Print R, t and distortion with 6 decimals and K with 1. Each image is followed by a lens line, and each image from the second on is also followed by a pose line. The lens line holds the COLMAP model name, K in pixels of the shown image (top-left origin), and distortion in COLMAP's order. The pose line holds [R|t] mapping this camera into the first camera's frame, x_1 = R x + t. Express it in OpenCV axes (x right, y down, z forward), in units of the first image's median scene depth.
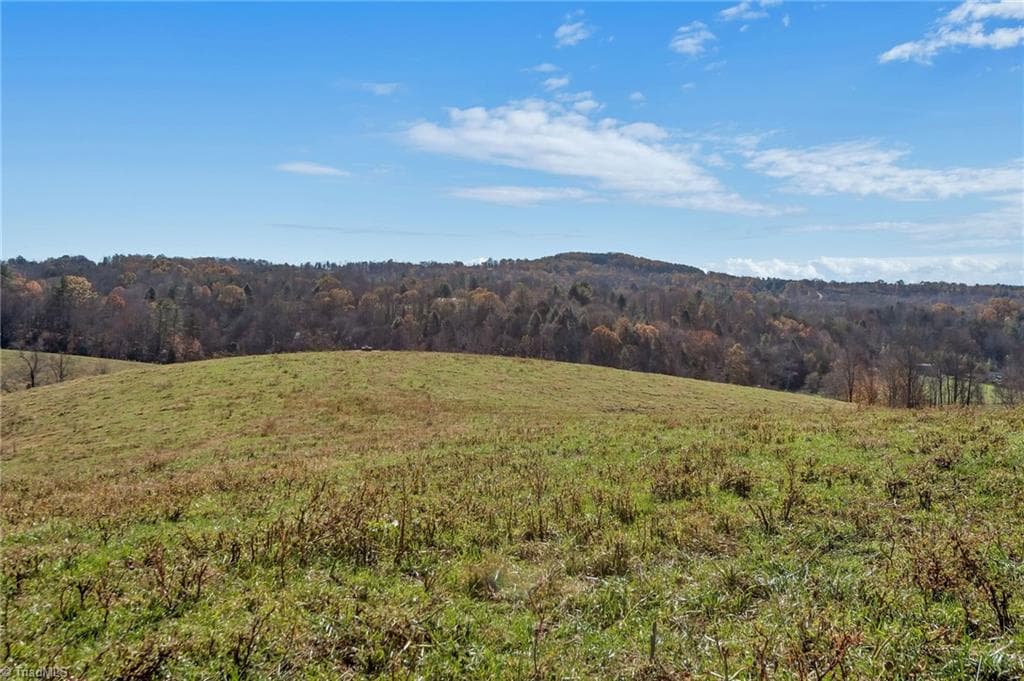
lens RADIAL K [[1026.4, 0, 505.0], [0, 1026.4, 345.1], [0, 0, 1]] dist [0.073418, 0.000000]
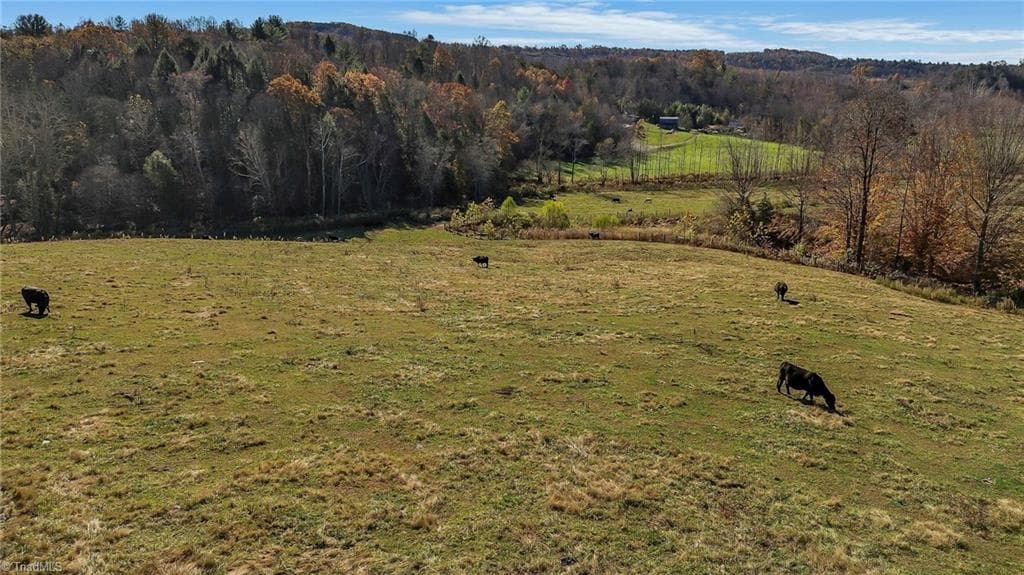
lens RADIAL K [[773.9, 0, 509.1], [0, 773.9, 289.9], [0, 0, 1]] dist [0.046721, -0.024146]
pose [[0.953369, -0.103229, 0.283603, 0.074195], [0.035668, 0.971638, 0.233766, 0.000478], [-0.299692, -0.212750, 0.930012, 0.508264]]
